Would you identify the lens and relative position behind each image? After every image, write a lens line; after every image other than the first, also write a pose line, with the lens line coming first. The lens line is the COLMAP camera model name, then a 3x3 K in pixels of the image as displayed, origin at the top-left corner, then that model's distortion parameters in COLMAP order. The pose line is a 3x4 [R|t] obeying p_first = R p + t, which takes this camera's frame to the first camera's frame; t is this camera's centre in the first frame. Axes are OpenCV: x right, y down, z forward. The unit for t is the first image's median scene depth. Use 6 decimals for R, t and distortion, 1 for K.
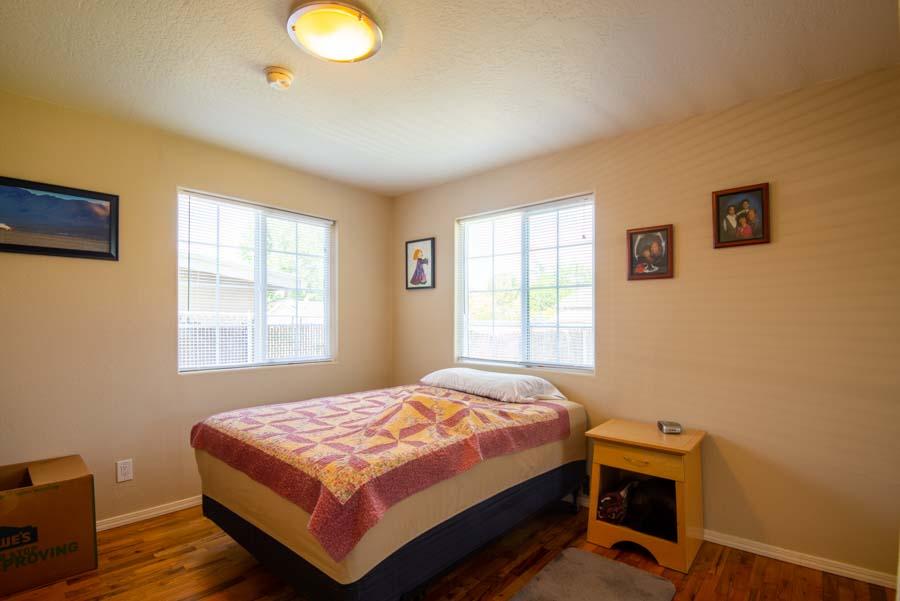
lens RADIAL K [[437.7, 0, 451.9], [0, 437.7, 322.6], [0, 0, 1]] dist [-0.002076, -0.000326]
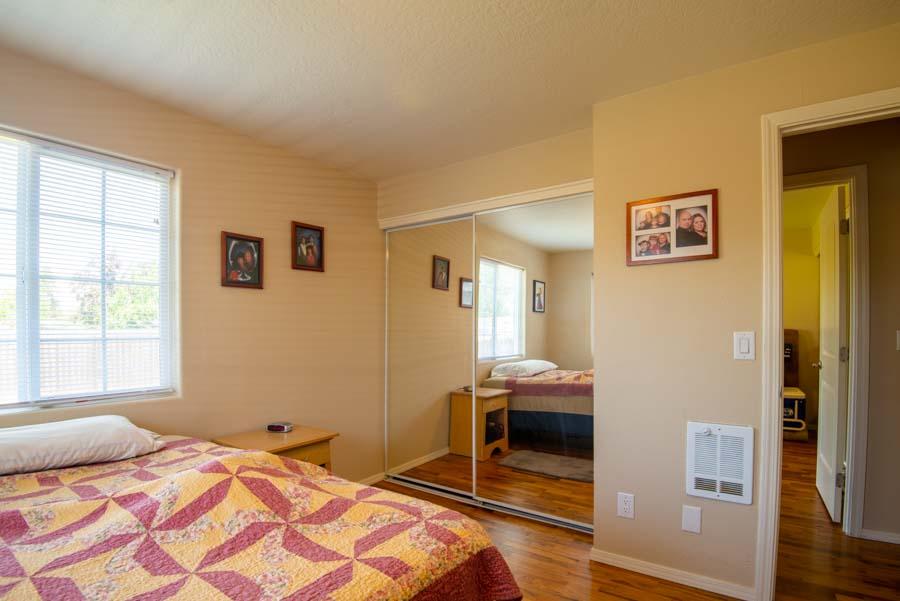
lens RADIAL K [[437.7, 0, 451.9], [0, 437.7, 322.6], [0, 0, 1]] dist [-0.002076, -0.000326]
pose [[-0.084515, 0.005709, 0.996406, -0.614585], [0.004130, 0.999977, -0.005379, -0.013353], [-0.996414, 0.003660, -0.084537, 0.655545]]
